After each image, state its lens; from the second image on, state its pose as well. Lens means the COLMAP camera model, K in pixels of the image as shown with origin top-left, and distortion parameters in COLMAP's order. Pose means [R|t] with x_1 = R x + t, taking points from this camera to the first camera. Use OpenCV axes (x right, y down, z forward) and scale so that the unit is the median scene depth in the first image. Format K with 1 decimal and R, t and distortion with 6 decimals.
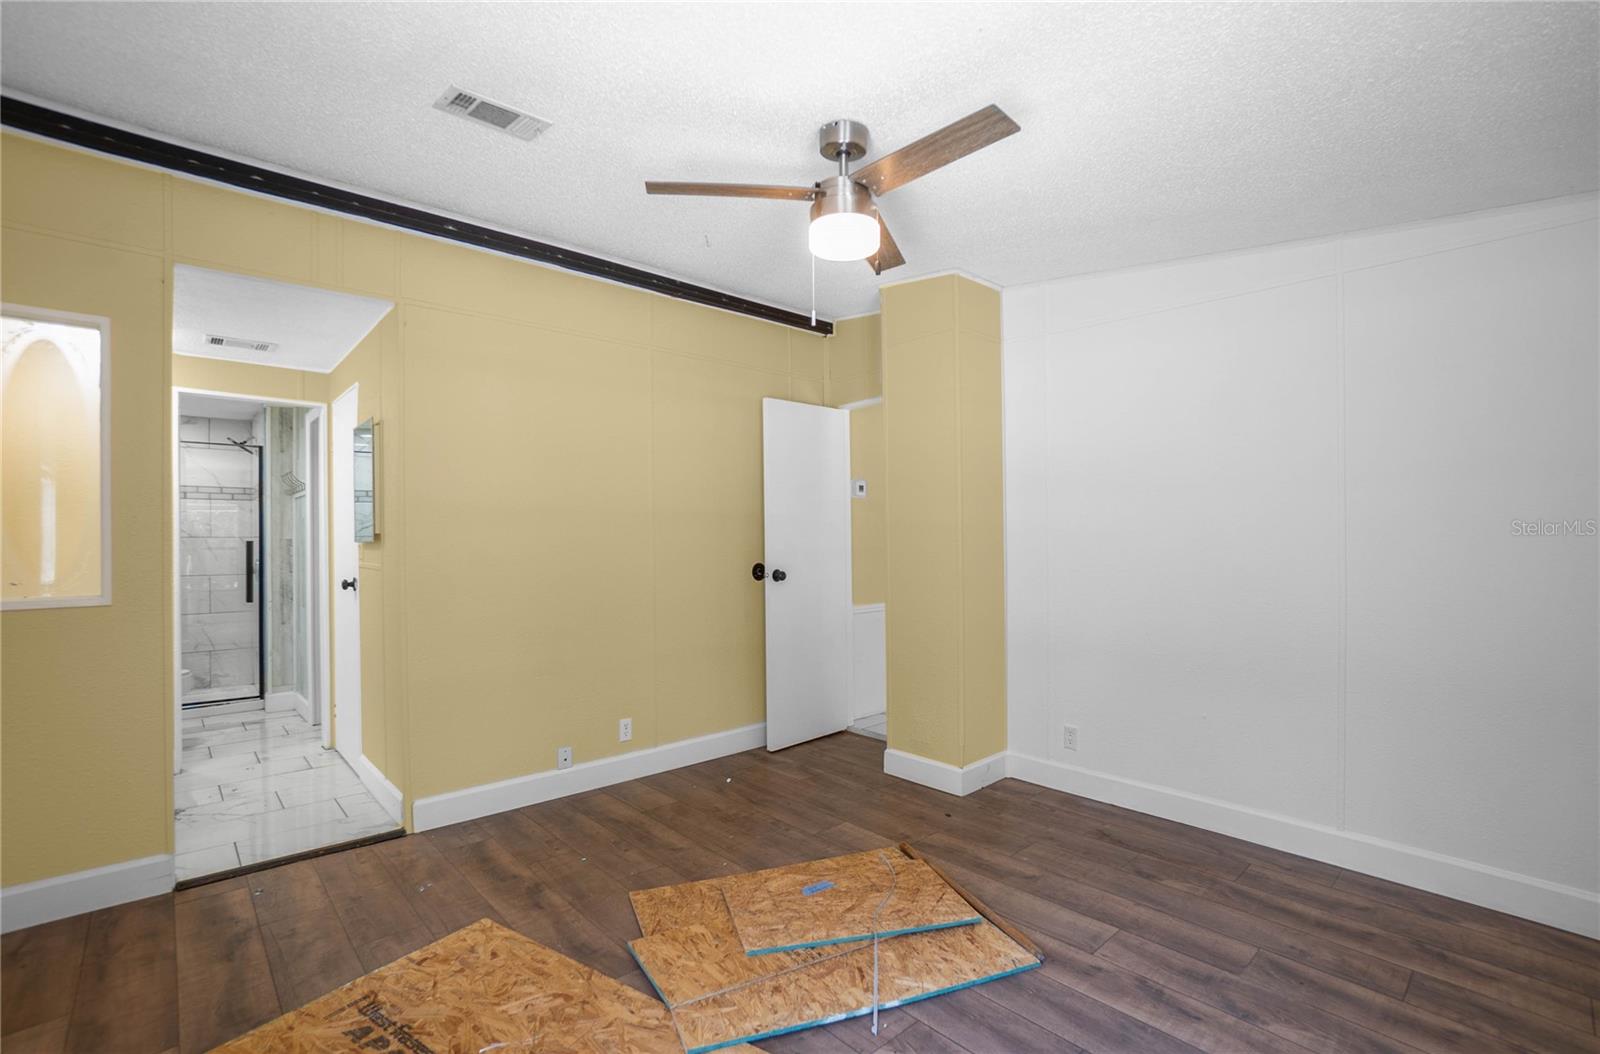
lens RADIAL K [[720.1, 0, 797.3], [0, 720.1, 531.5], [0, 0, 1]] dist [-0.032590, -0.000099]
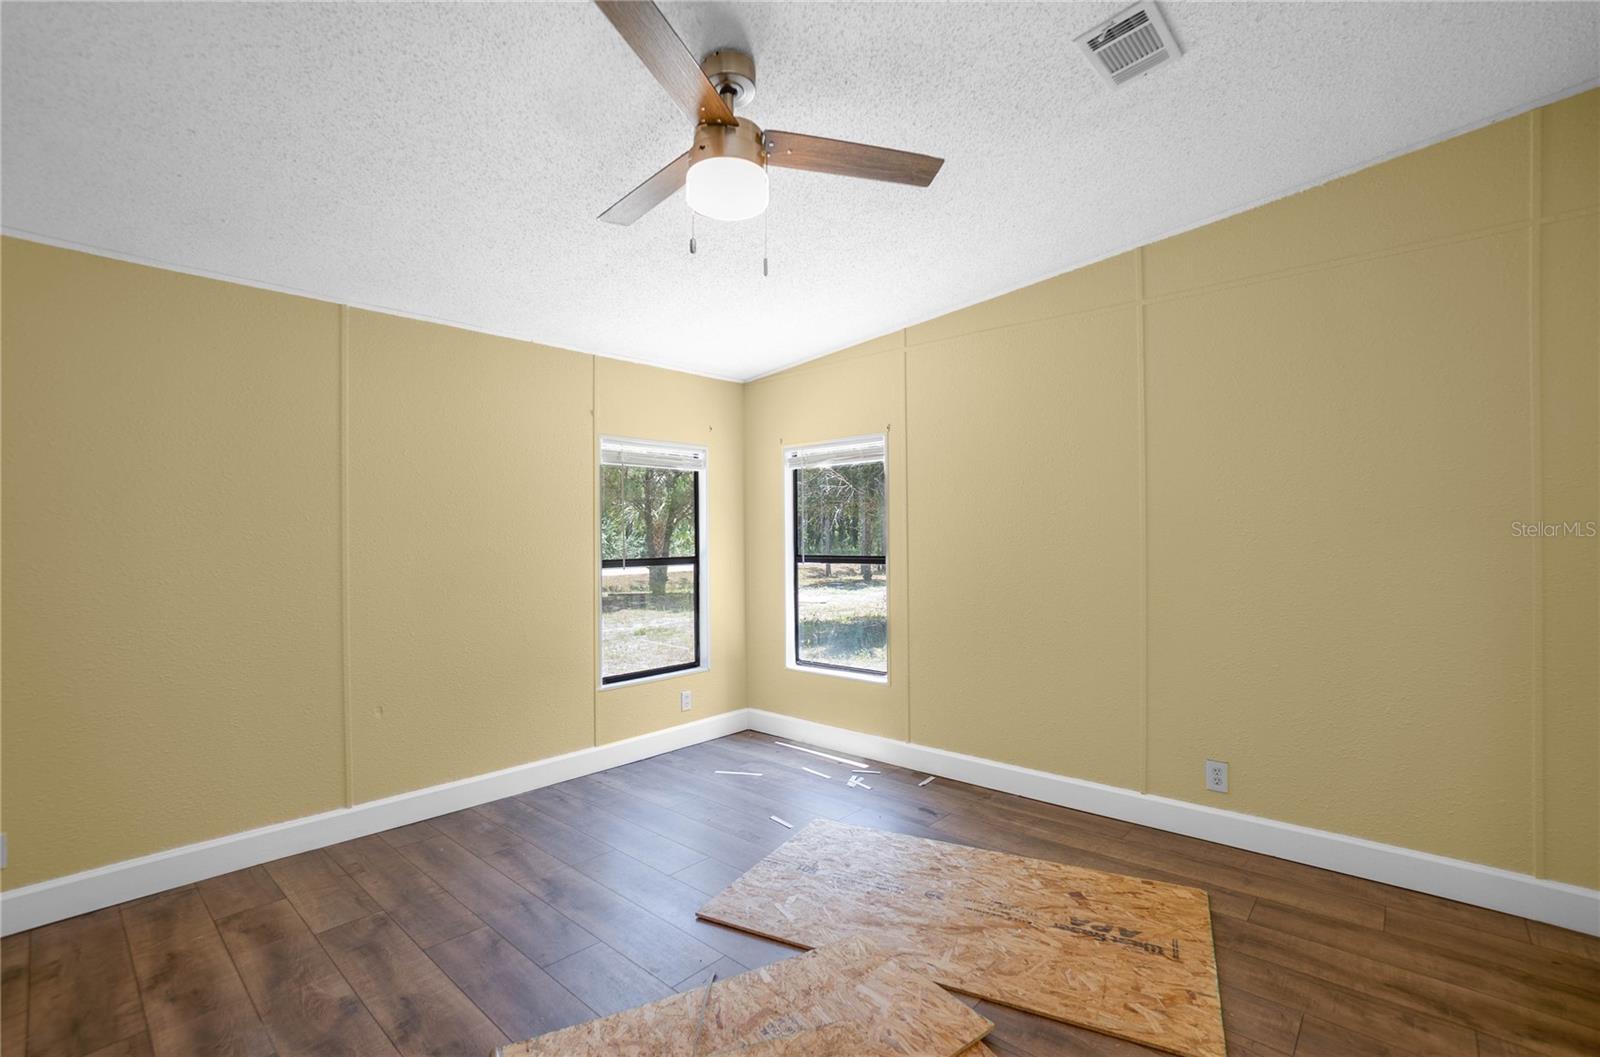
lens RADIAL K [[720.1, 0, 797.3], [0, 720.1, 533.0], [0, 0, 1]] dist [-0.032590, -0.000099]
pose [[-0.995079, 0.000672, -0.099079, 0.085012], [0.001195, 0.999986, -0.005226, 0.004166], [0.099074, -0.005318, -0.995066, 2.051577]]
